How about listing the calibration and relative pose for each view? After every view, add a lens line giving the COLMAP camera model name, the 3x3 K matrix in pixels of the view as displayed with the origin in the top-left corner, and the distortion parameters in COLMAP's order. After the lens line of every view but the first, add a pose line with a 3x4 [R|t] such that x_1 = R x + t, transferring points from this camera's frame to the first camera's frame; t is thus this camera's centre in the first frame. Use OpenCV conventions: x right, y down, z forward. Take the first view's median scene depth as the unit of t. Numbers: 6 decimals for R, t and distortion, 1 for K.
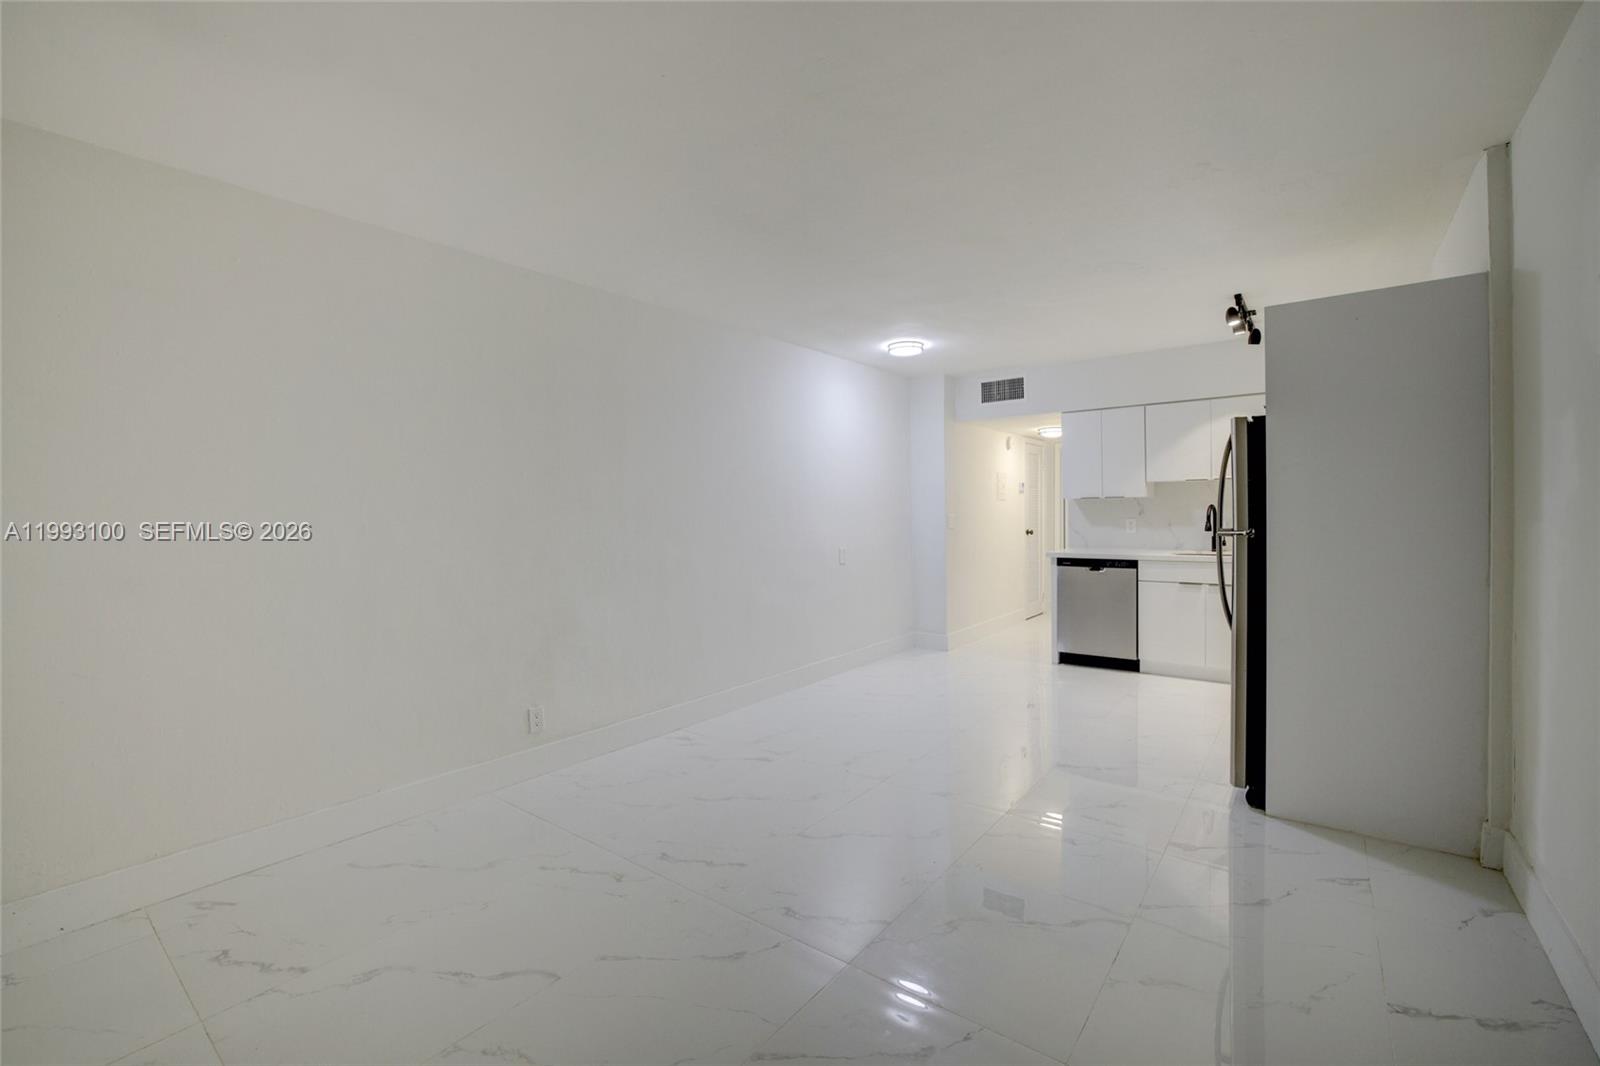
lens RADIAL K [[692.8, 0, 803.2], [0, 692.8, 526.3], [0, 0, 1]] dist [-0.000985, 0.000067]
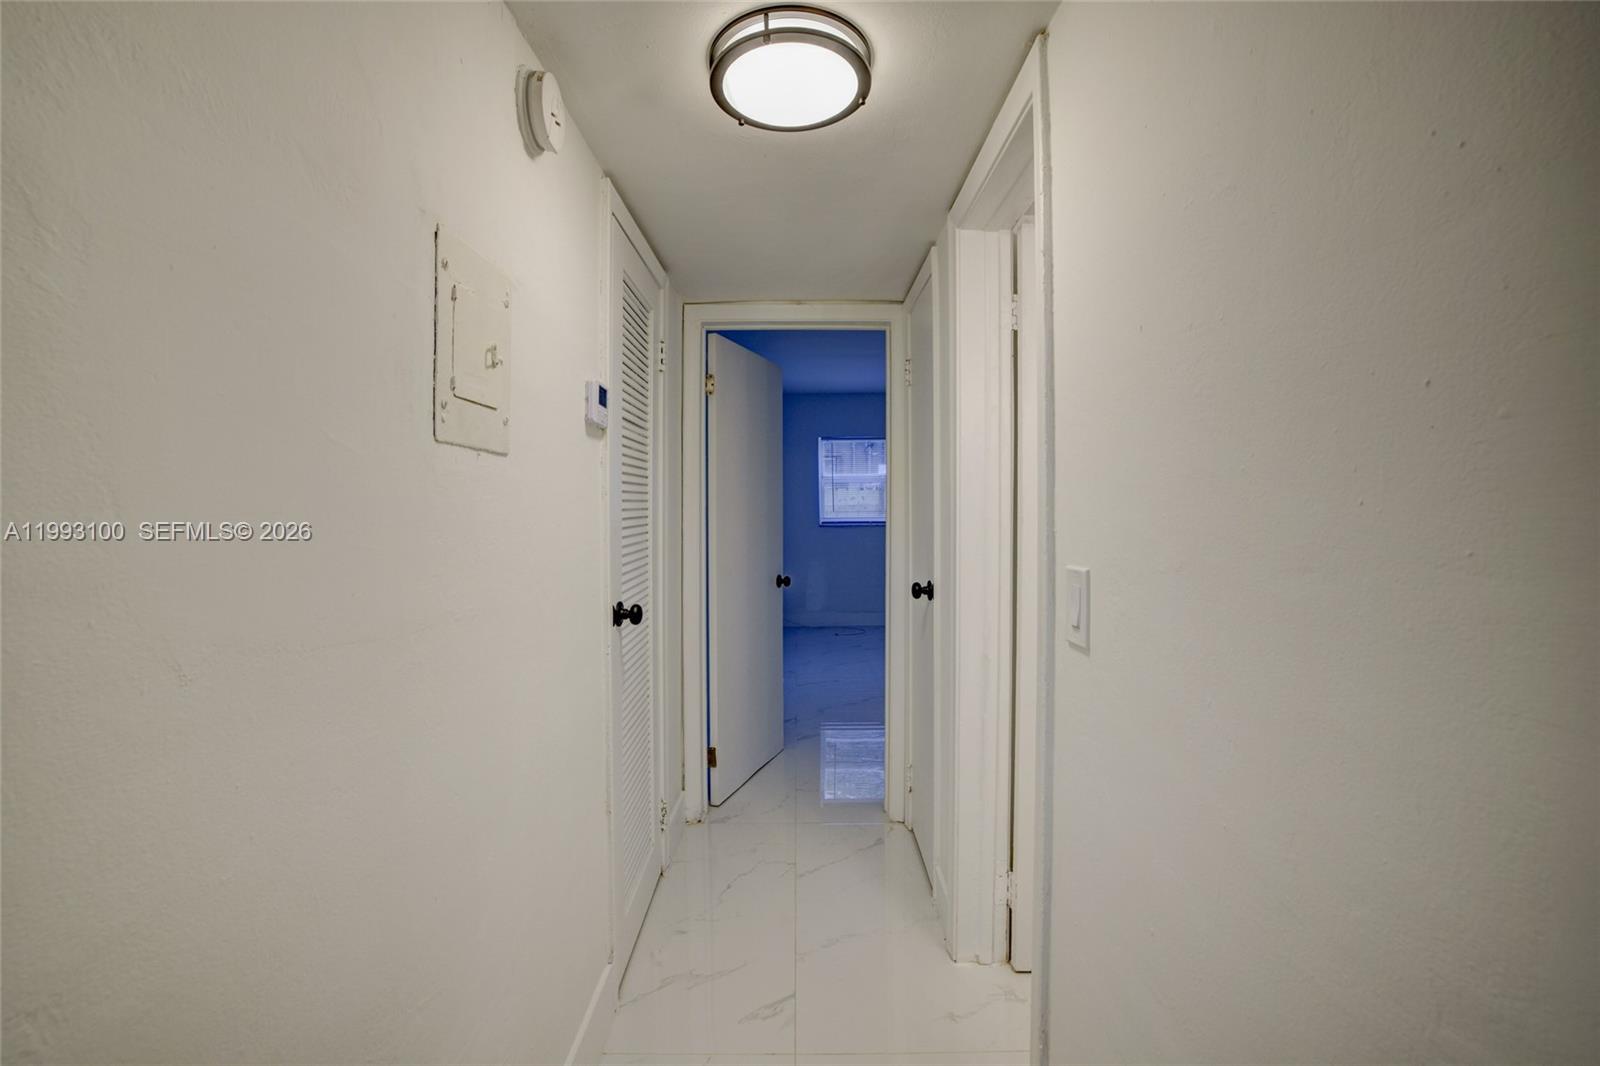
lens RADIAL K [[692.8, 0, 800.0], [0, 692.8, 520.3], [0, 0, 1]] dist [-0.000985, 0.000067]
pose [[0.789945, -0.003160, 0.613170, 0.237687], [-0.001610, 0.999973, 0.007228, -0.024176], [-0.613176, -0.006698, 0.789918, 0.802760]]
